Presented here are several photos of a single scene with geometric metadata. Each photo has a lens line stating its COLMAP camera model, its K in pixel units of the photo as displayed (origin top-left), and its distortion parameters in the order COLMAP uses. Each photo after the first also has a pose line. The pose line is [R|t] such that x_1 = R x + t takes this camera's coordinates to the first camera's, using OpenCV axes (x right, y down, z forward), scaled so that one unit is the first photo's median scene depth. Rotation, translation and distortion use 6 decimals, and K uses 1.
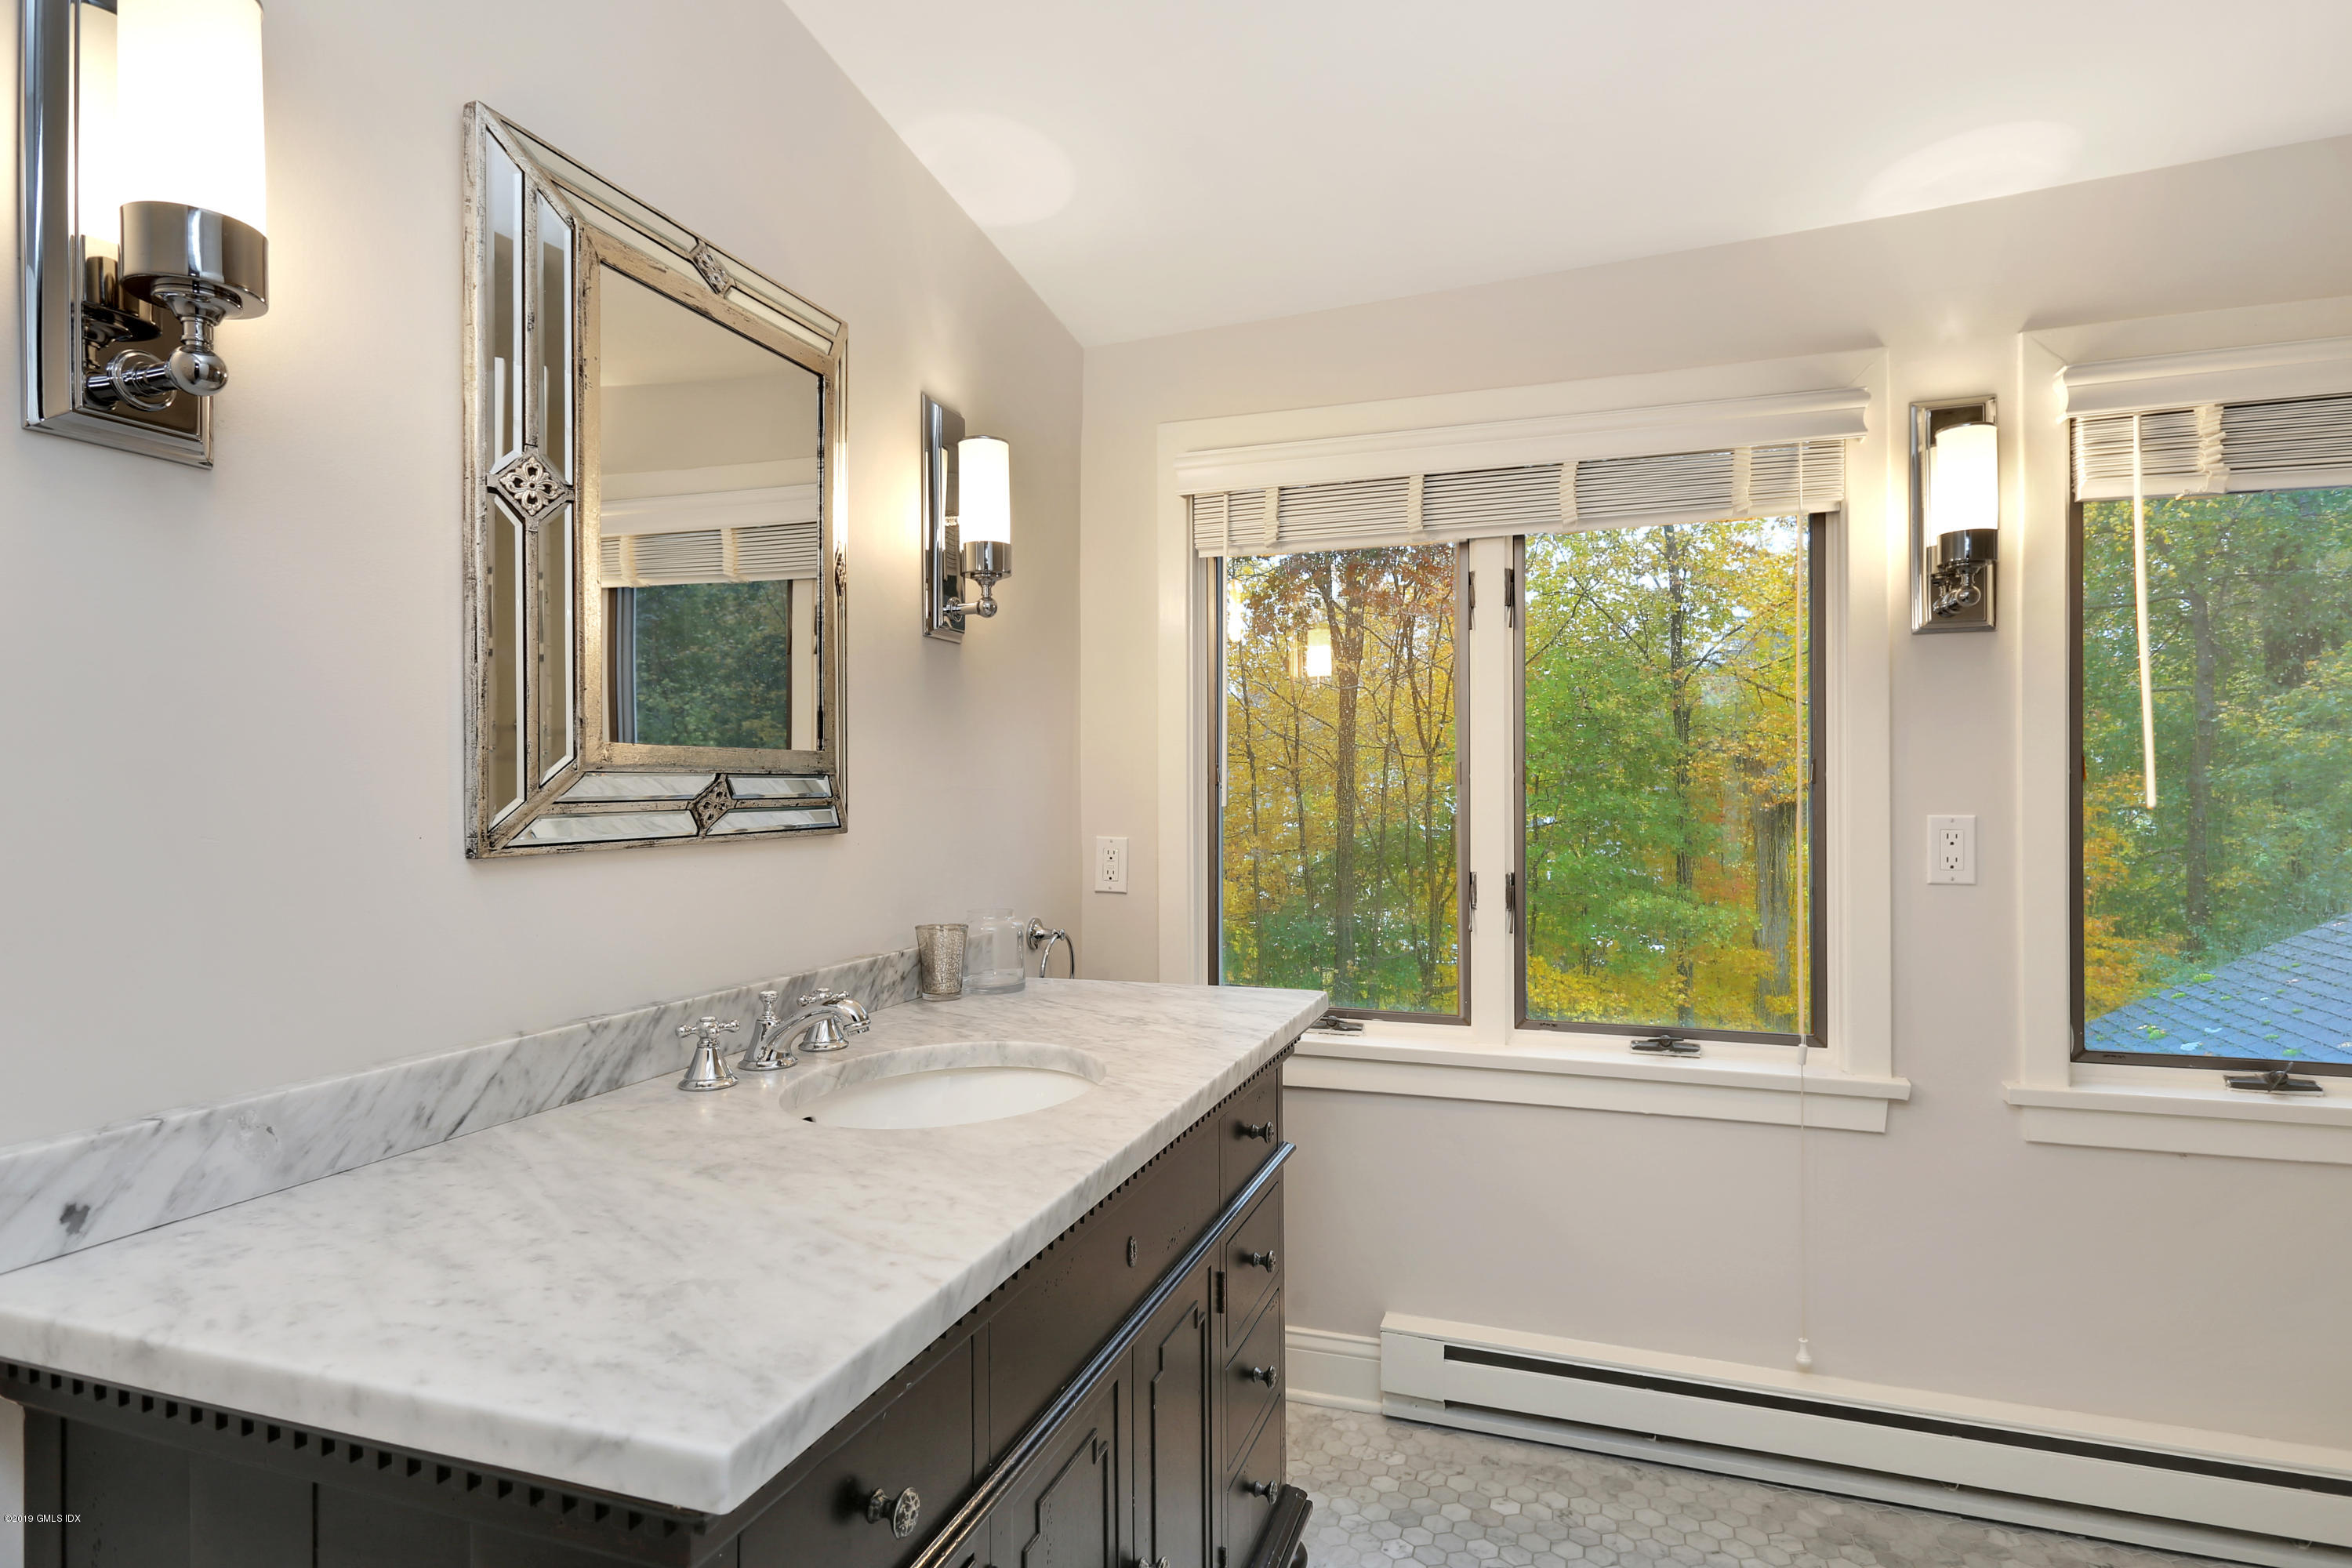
lens RADIAL K [[1205.6, 0, 1176.0], [0, 1205.6, 784.0], [0, 0, 1]] dist [-0.011397, -0.000204]
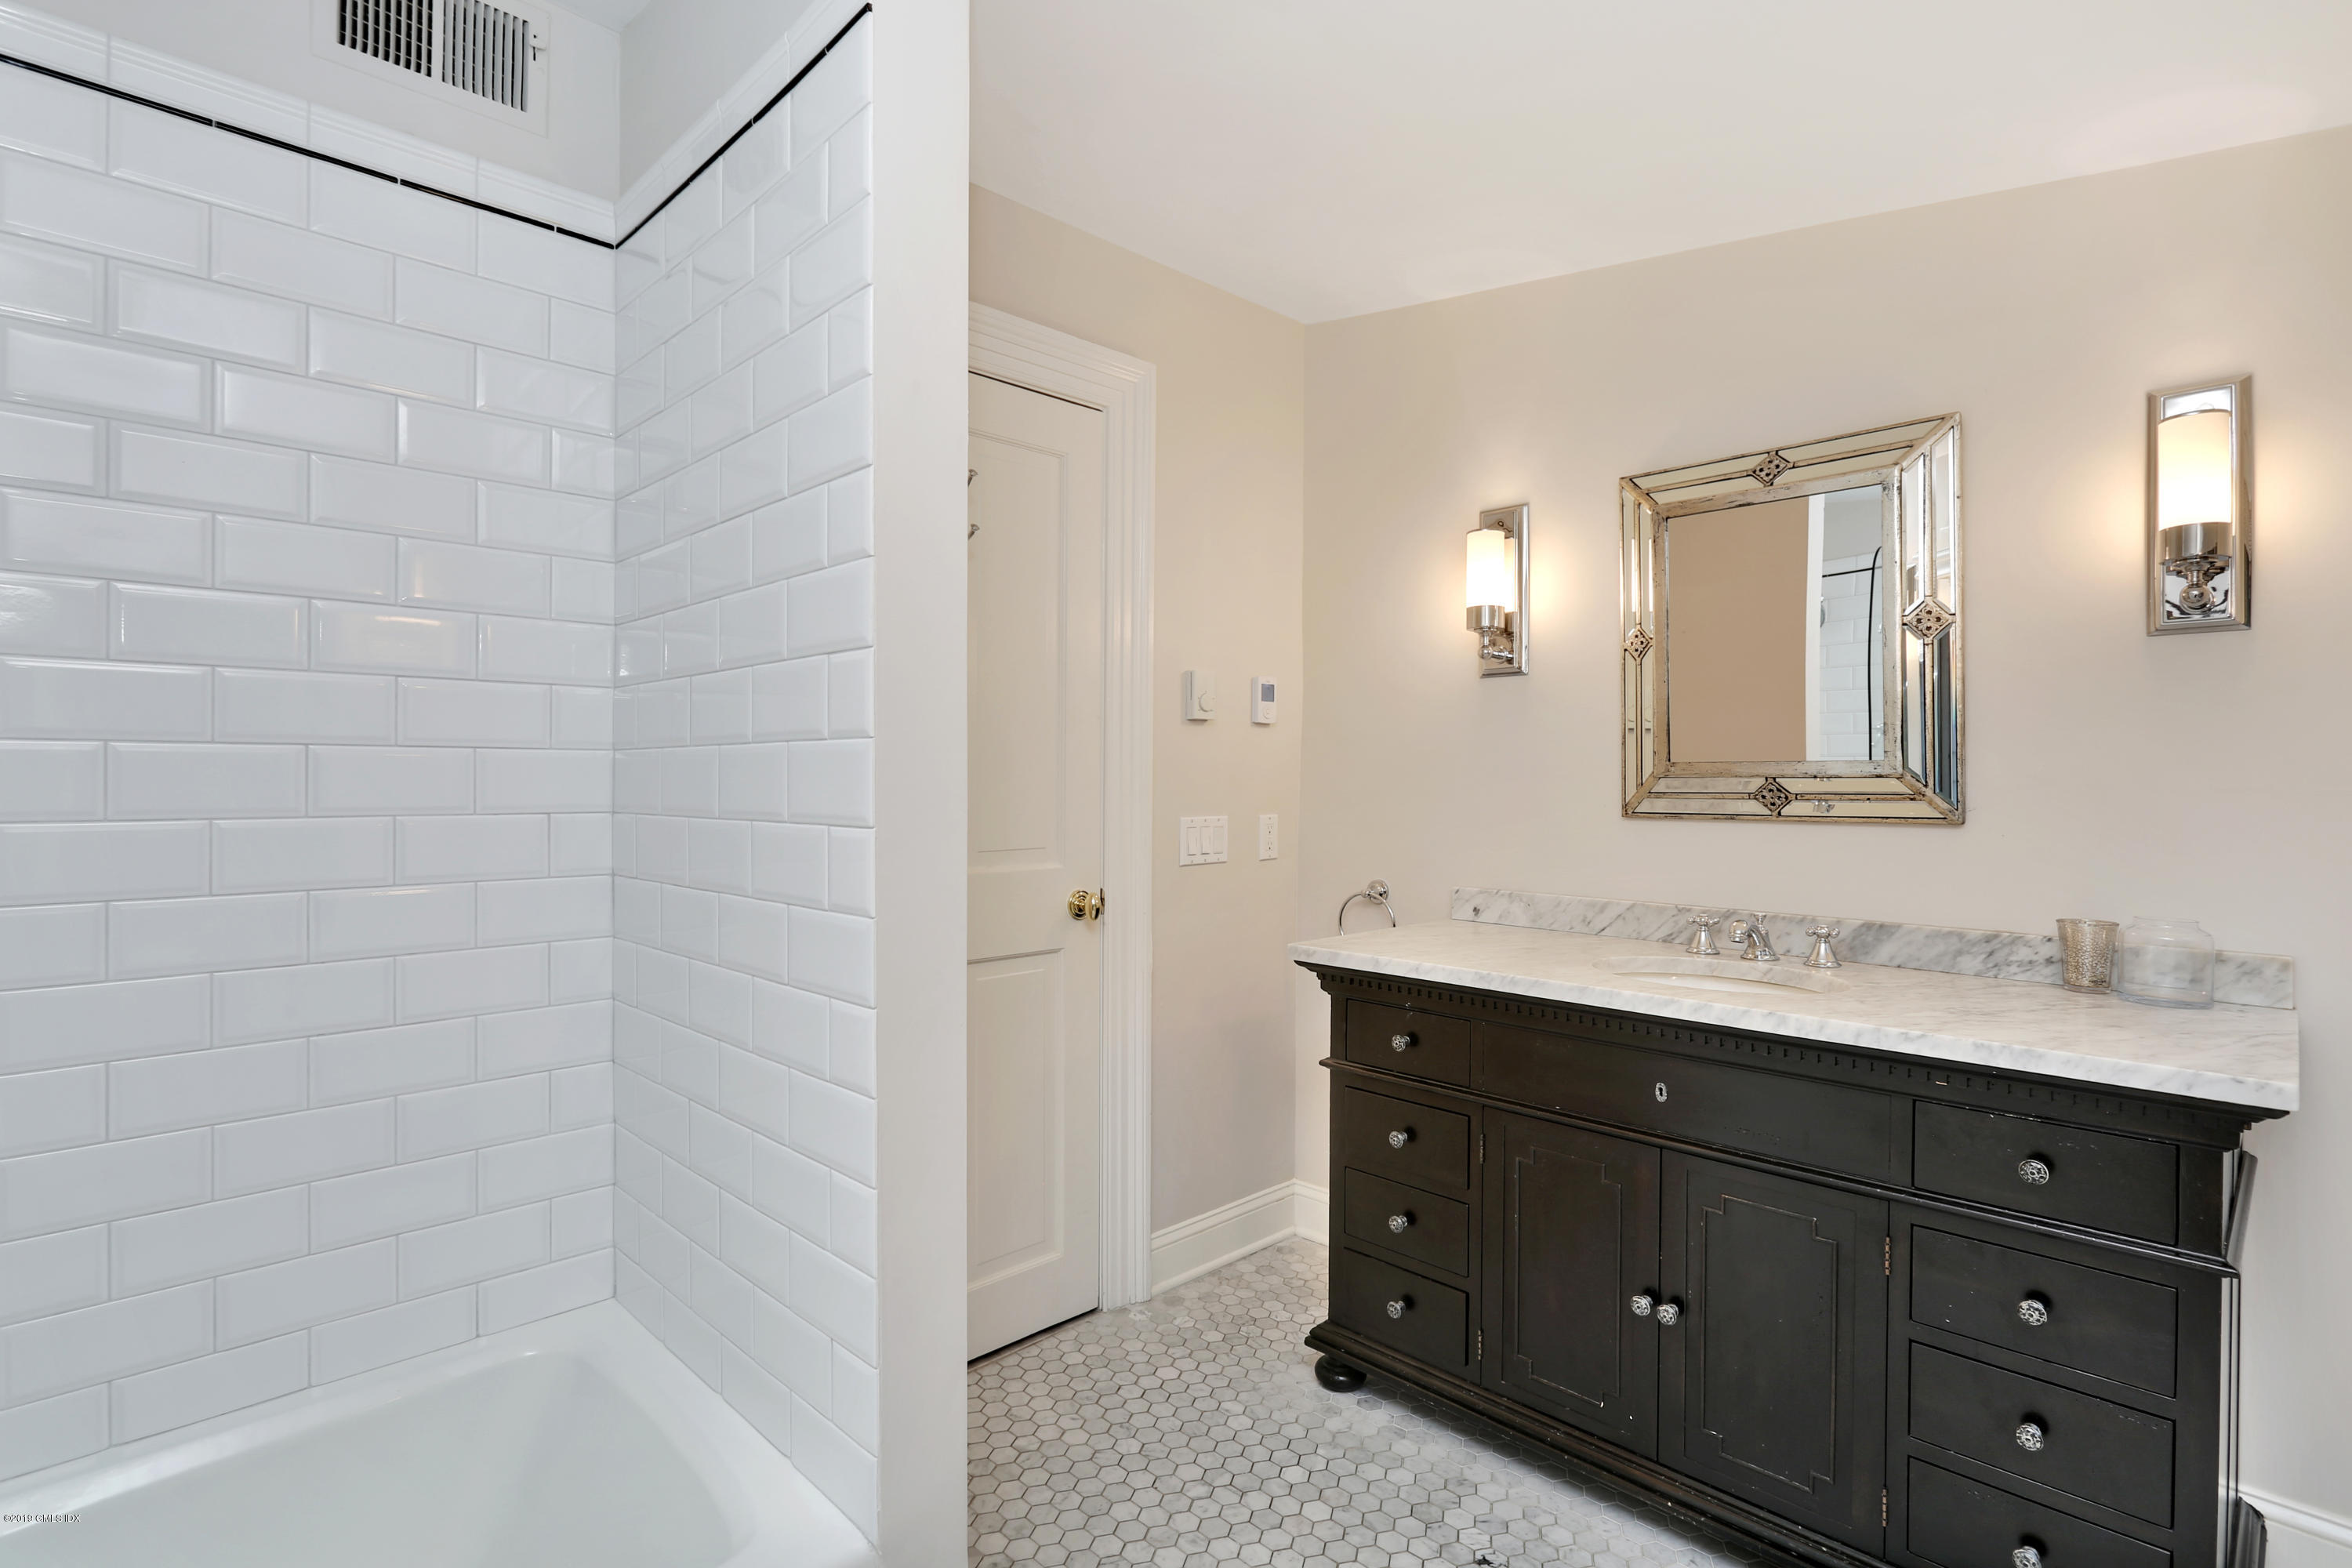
lens RADIAL K [[1153.4, 0, 1173.5], [0, 1153.4, 784.2], [0, 0, 1]] dist [-0.008082, 0.000339]
pose [[-0.434013, 0.001113, -0.900906, 1.247821], [-0.002864, 0.999992, 0.002615, -0.001206], [0.900902, 0.003715, -0.434006, 0.859612]]
